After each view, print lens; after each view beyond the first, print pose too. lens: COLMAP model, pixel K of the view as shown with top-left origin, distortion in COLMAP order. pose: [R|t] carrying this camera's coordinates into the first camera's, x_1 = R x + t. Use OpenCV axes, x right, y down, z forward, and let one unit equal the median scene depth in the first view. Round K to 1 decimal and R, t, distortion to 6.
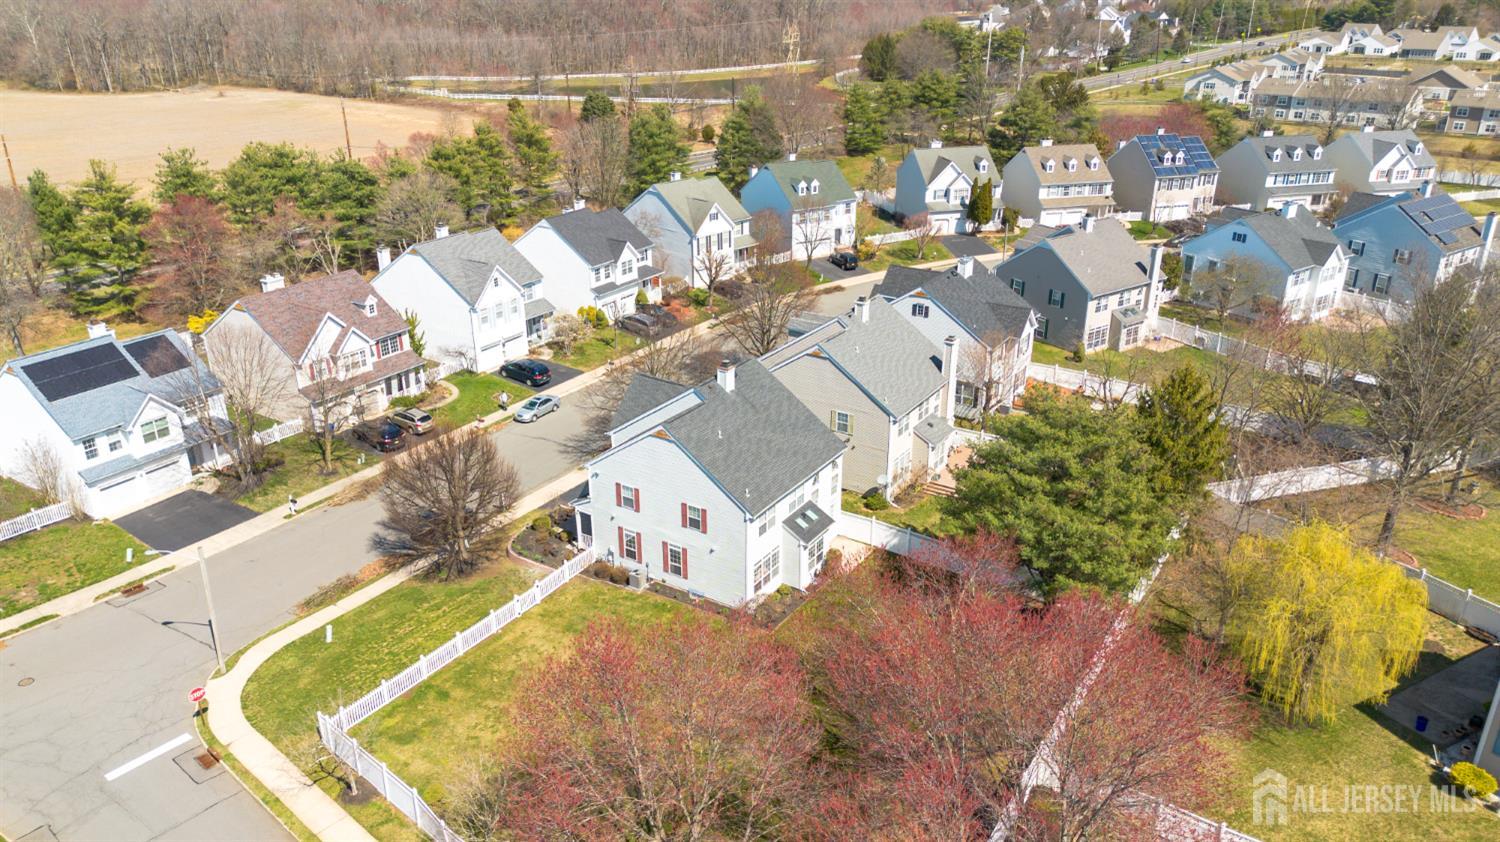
lens RADIAL K [[1055.0, 0, 748.3], [0, 1055.0, 425.0], [0, 0, 1]] dist [0.080635, -0.083198]
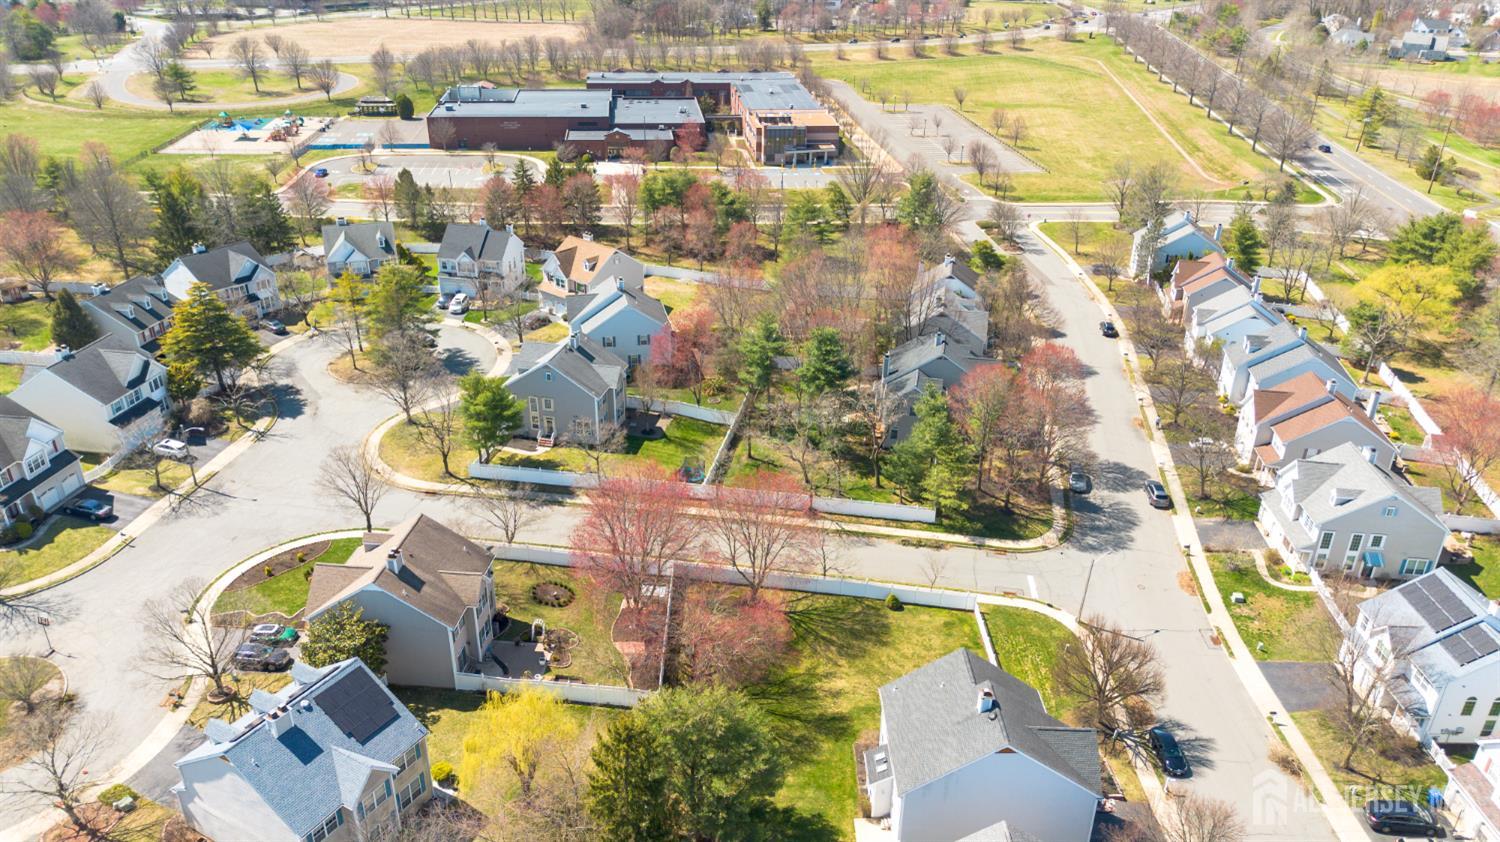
lens RADIAL K [[1055.0, 0, 748.3], [0, 1055.0, 425.0], [0, 0, 1]] dist [0.080635, -0.083198]
pose [[-0.837264, 0.239835, -0.491395, 0.495533], [-0.223313, 0.670332, 0.707662, -0.722981], [0.499120, 0.702235, -0.507686, 0.891917]]
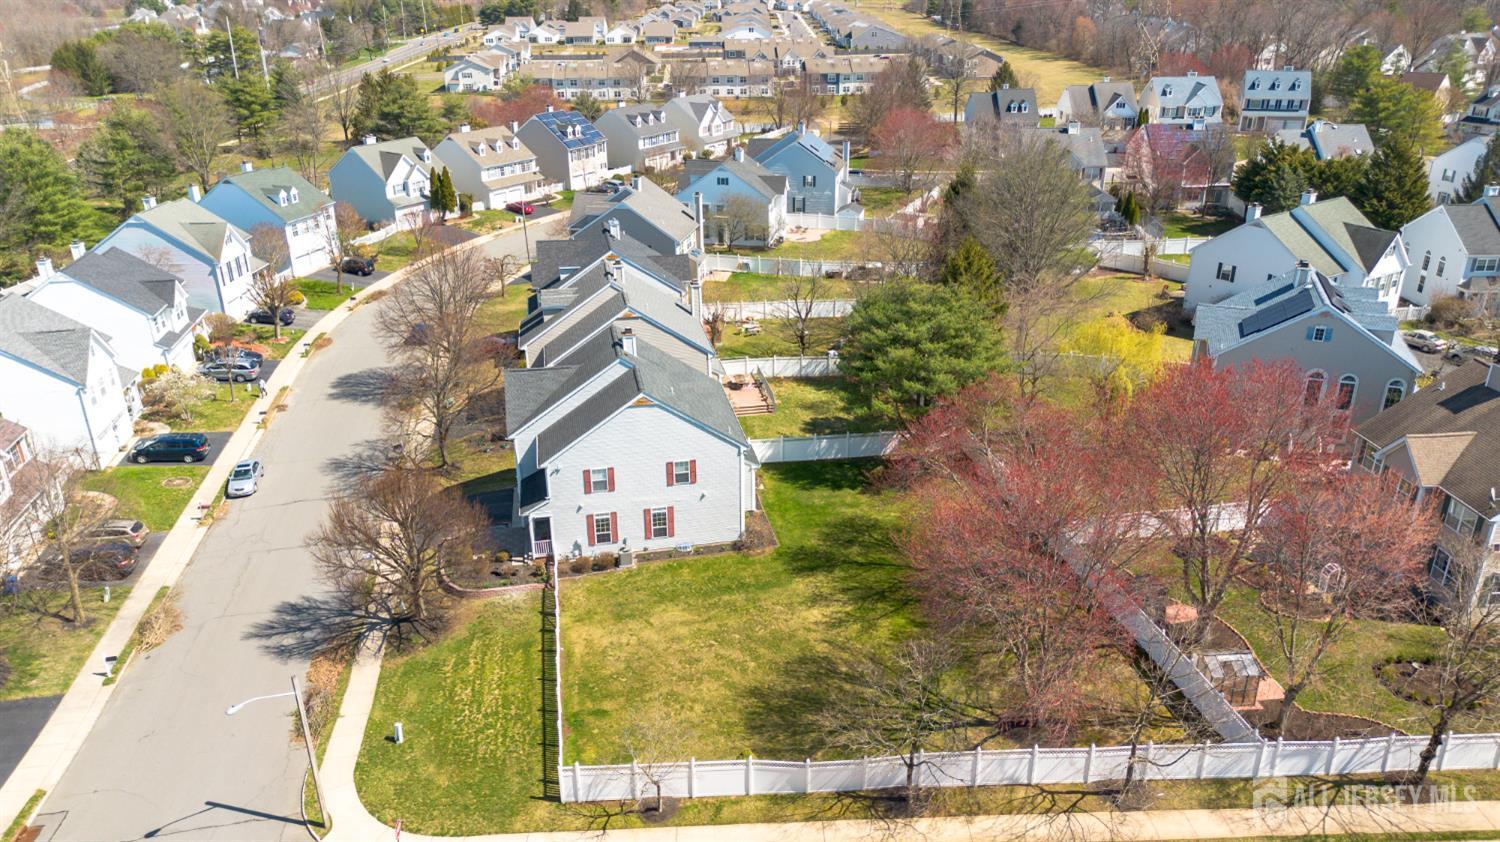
lens RADIAL K [[1055.0, 0, 748.3], [0, 1055.0, 425.0], [0, 0, 1]] dist [0.080635, -0.083198]
pose [[0.725174, -0.279204, 0.629419, -0.432597], [0.280663, 0.954575, 0.100079, -0.028383], [-0.628770, 0.104079, 0.770595, 0.102487]]
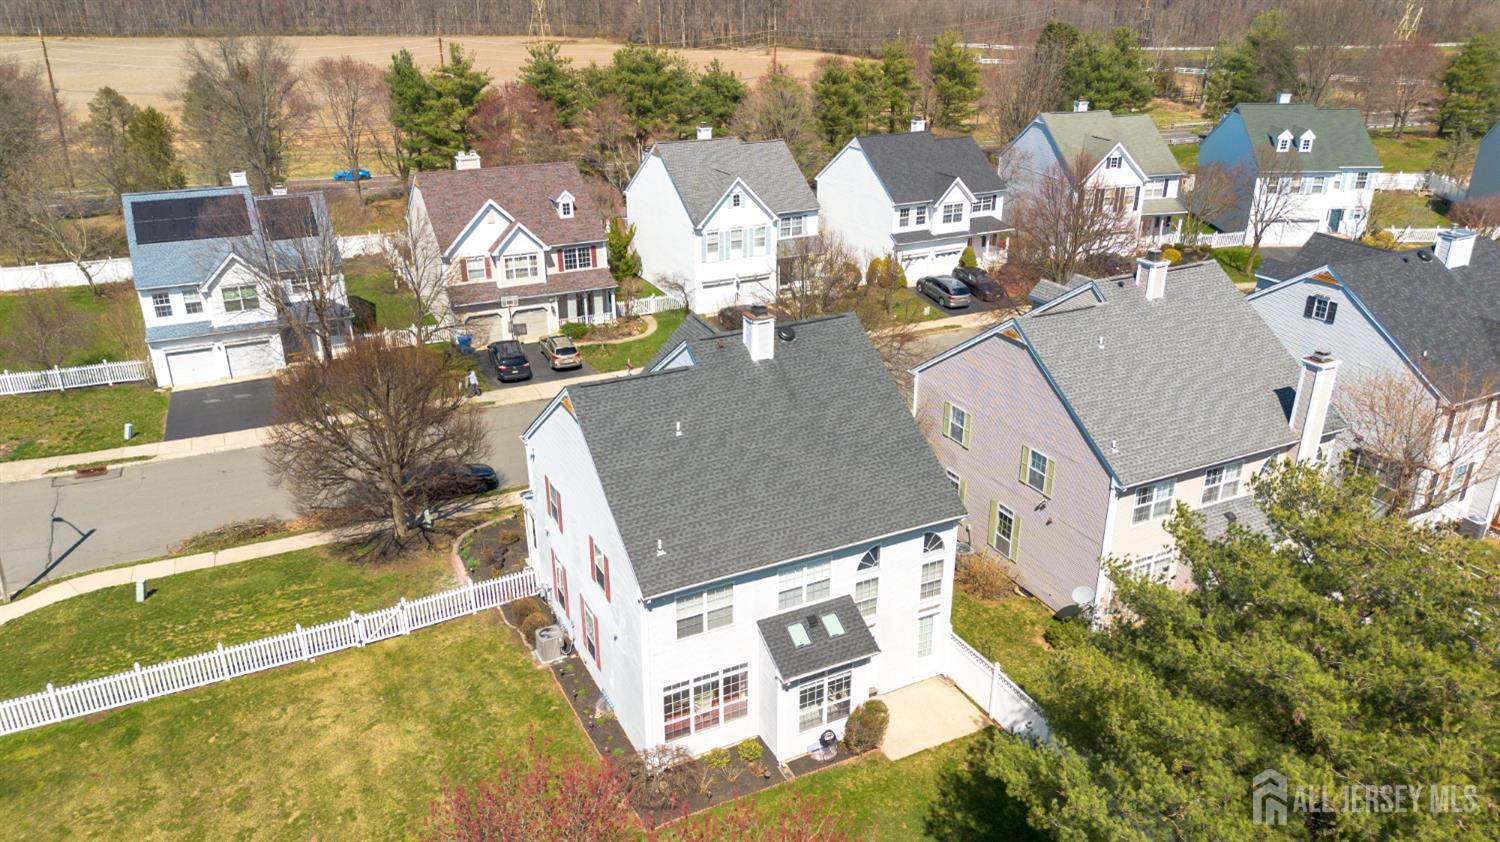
lens RADIAL K [[1055.0, 0, 748.3], [0, 1055.0, 425.0], [0, 0, 1]] dist [0.080635, -0.083198]
pose [[0.859839, 0.203517, -0.468249, 0.171285], [-0.203481, 0.977734, 0.051307, -0.018733], [0.468265, 0.051164, 0.882105, 0.369192]]
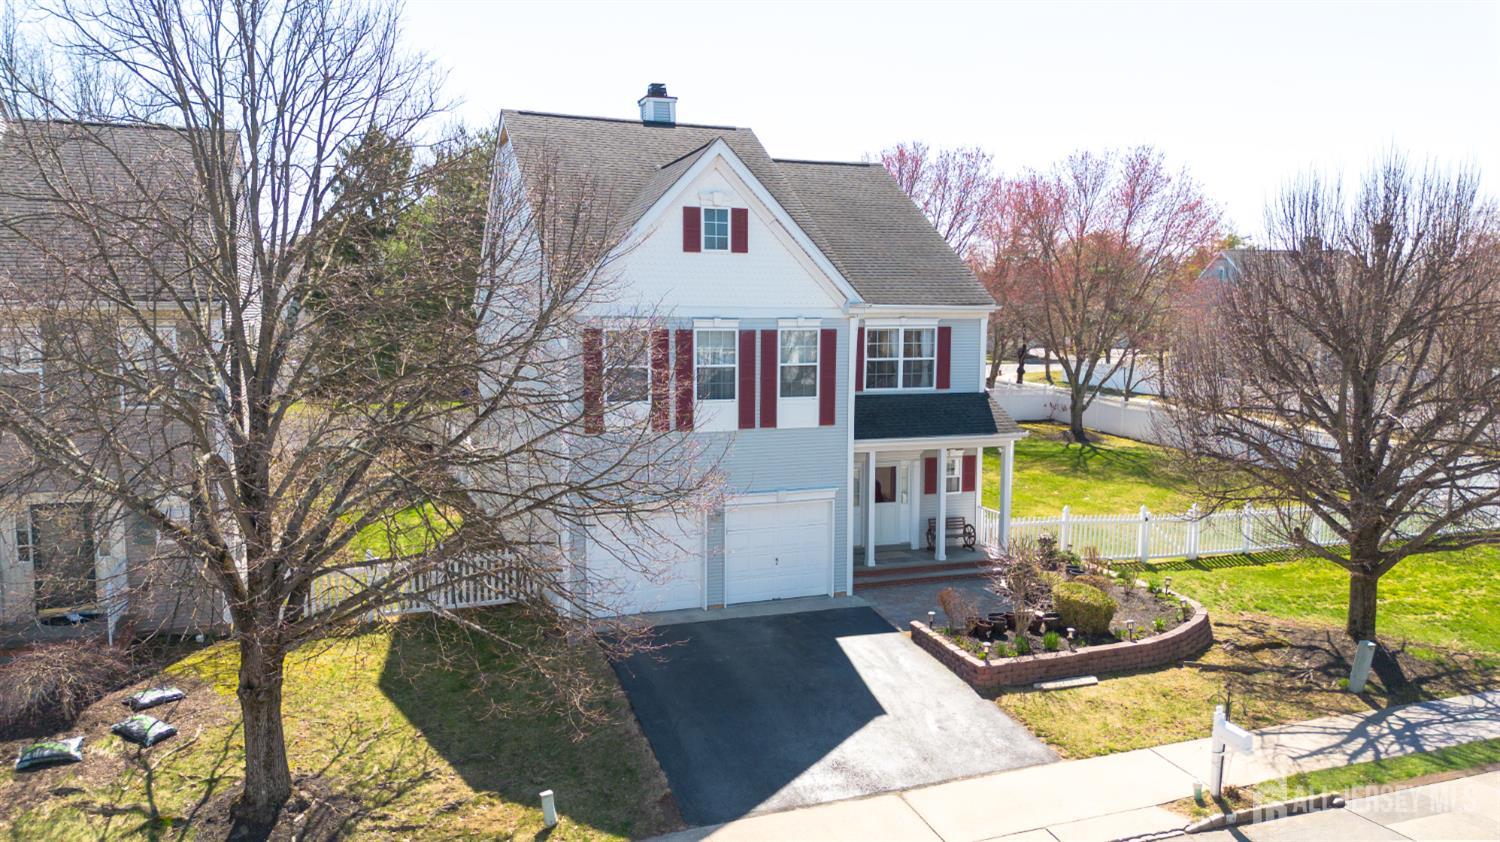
lens RADIAL K [[1055.0, 0, 748.3], [0, 1055.0, 425.0], [0, 0, 1]] dist [0.080635, -0.083198]
pose [[-0.803738, -0.058608, 0.592090, -0.228929], [0.237399, 0.880902, 0.409456, -0.077368], [-0.545571, 0.469657, -0.694100, 0.960217]]
